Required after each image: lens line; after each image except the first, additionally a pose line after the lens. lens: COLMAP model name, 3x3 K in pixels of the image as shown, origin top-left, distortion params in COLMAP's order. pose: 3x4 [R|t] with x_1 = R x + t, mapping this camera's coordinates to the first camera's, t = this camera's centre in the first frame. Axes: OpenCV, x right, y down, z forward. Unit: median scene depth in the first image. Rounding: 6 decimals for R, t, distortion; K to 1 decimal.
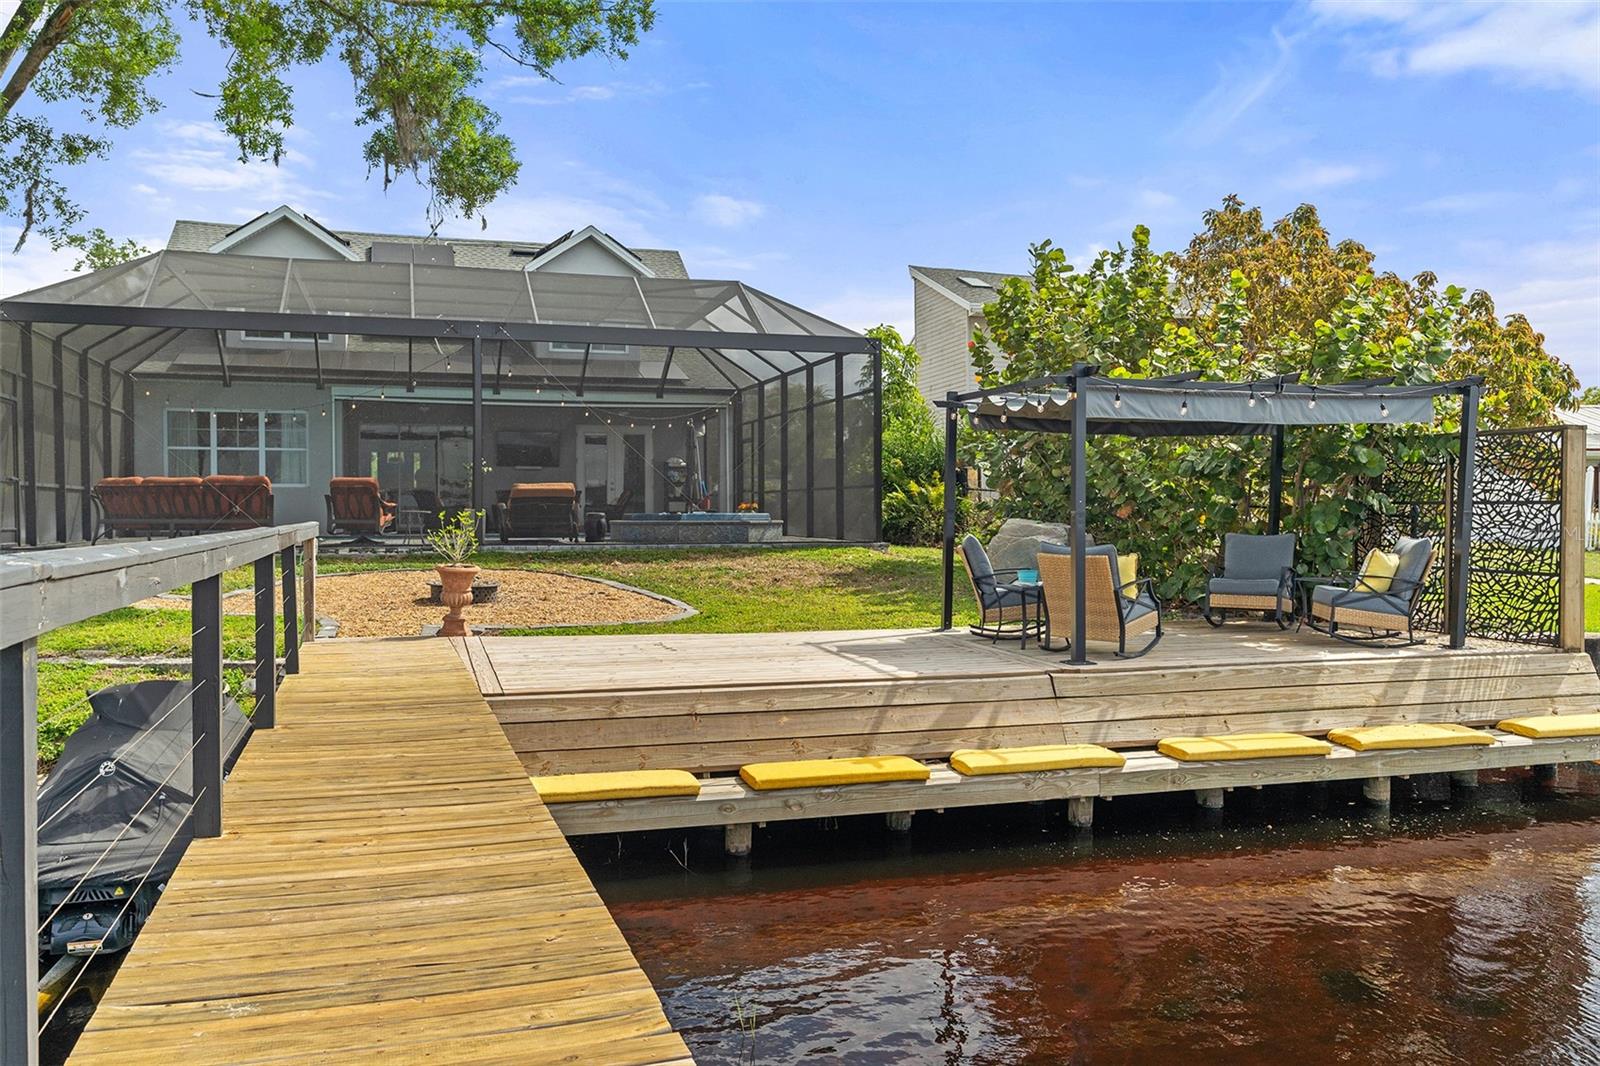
lens RADIAL K [[1332.0, 0, 800.0], [0, 1332.0, 533.0], [0, 0, 1]] dist [0.093273, 0.001126]
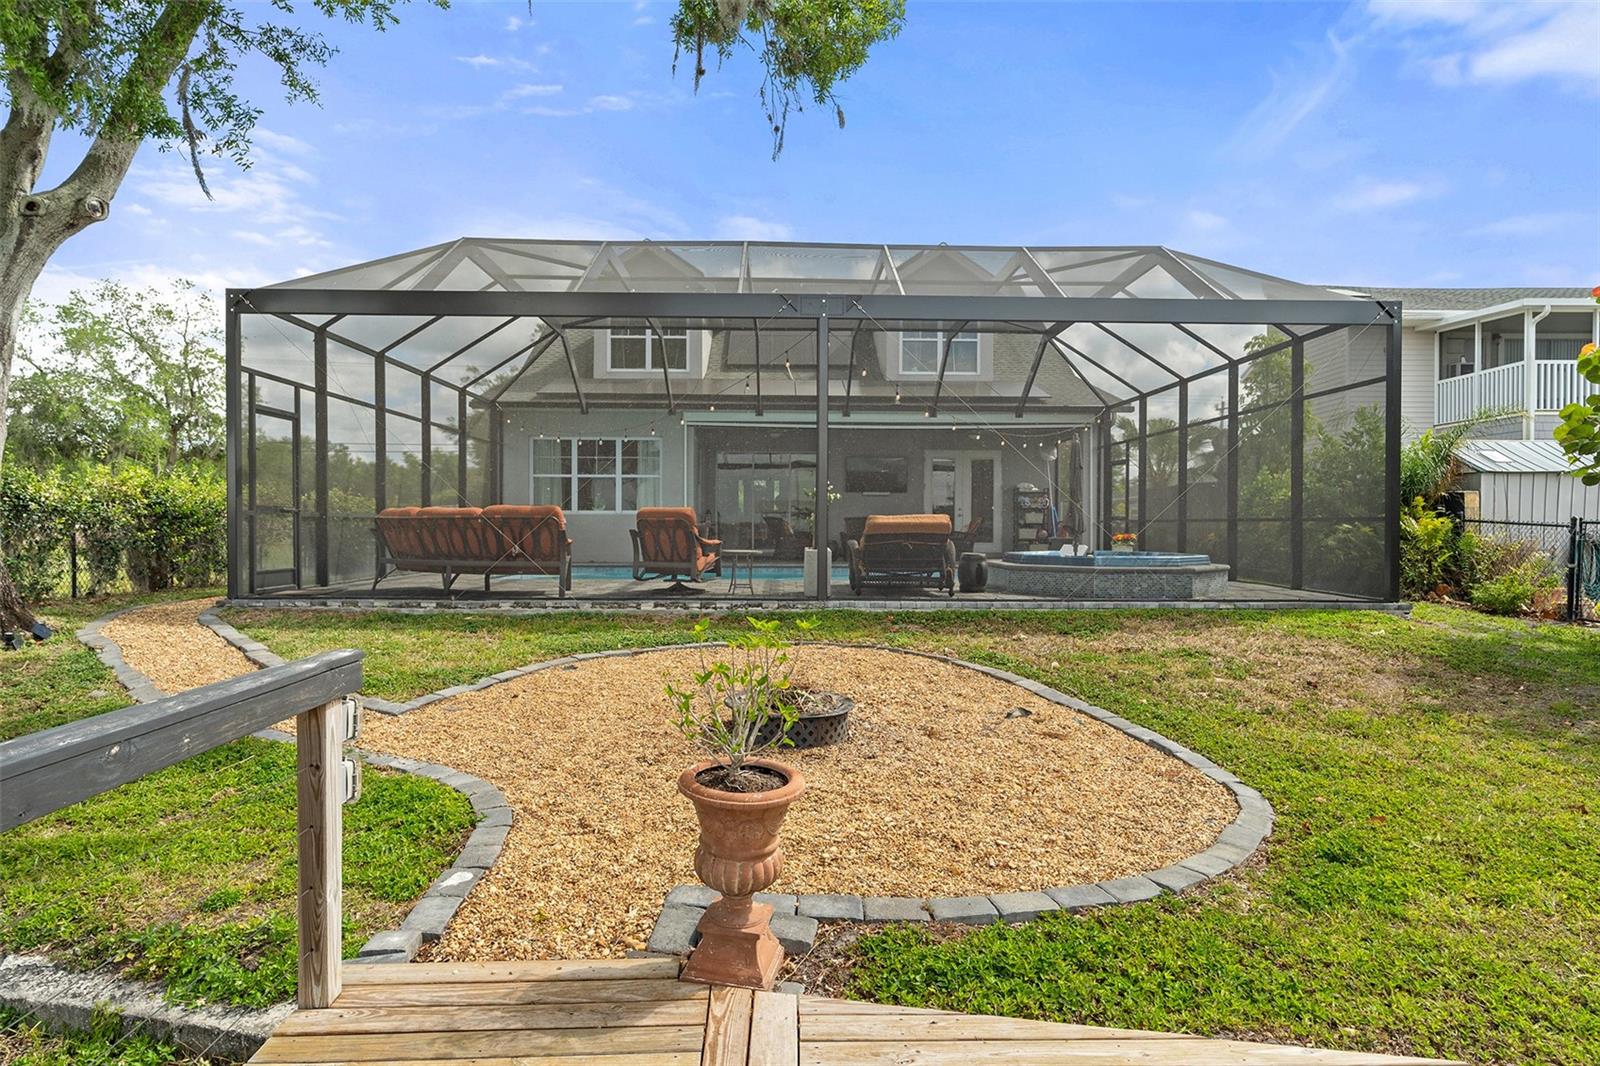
lens RADIAL K [[964.5, 0, 800.0], [0, 964.5, 533.0], [0, 0, 1]] dist [0.000480, 0.000052]
pose [[0.964467, 0.008387, -0.264070, -0.082250], [-0.010766, 0.999913, -0.007562, -0.016853], [0.263984, 0.010136, 0.964474, 0.357233]]
